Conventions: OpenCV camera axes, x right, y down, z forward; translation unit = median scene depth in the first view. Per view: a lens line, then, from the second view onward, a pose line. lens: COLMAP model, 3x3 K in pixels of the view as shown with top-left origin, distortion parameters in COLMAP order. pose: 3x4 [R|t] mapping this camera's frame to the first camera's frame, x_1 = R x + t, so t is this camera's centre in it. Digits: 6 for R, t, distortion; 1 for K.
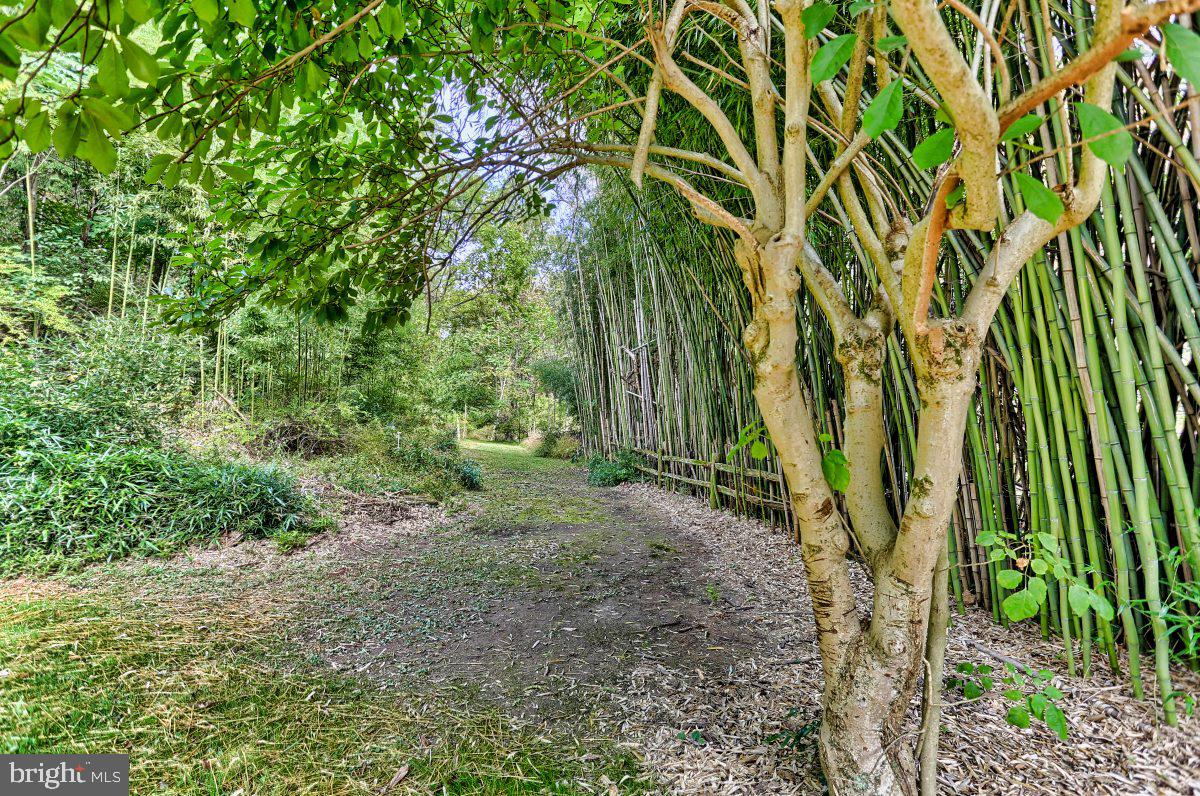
lens RADIAL K [[585.8, 0, 595.6], [0, 585.8, 394.9], [0, 0, 1]] dist [-0.053077, 0.031765]
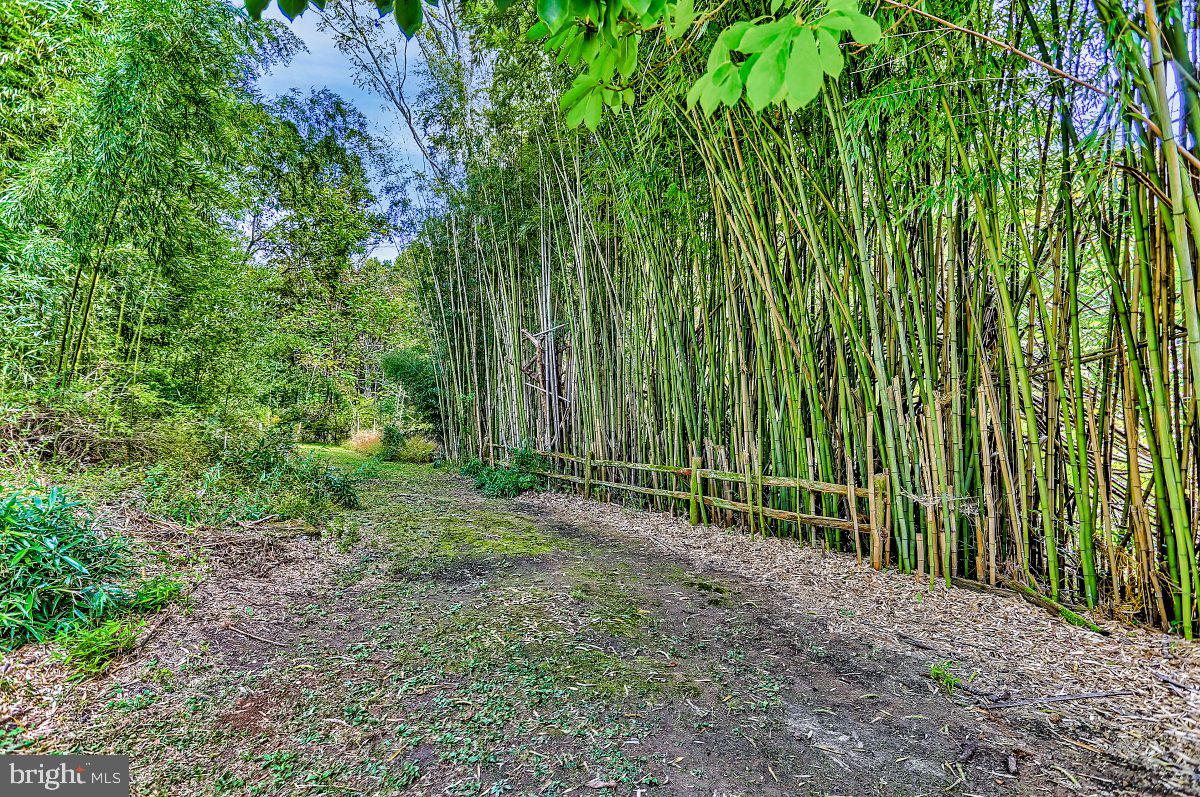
lens RADIAL K [[585.8, 0, 595.6], [0, 585.8, 395.4], [0, 0, 1]] dist [-0.053077, 0.031765]
pose [[0.947008, 0.025329, 0.320210, -0.171046], [-0.024949, 0.999675, -0.005293, 0.018470], [-0.320240, -0.002977, 0.947332, 0.234662]]
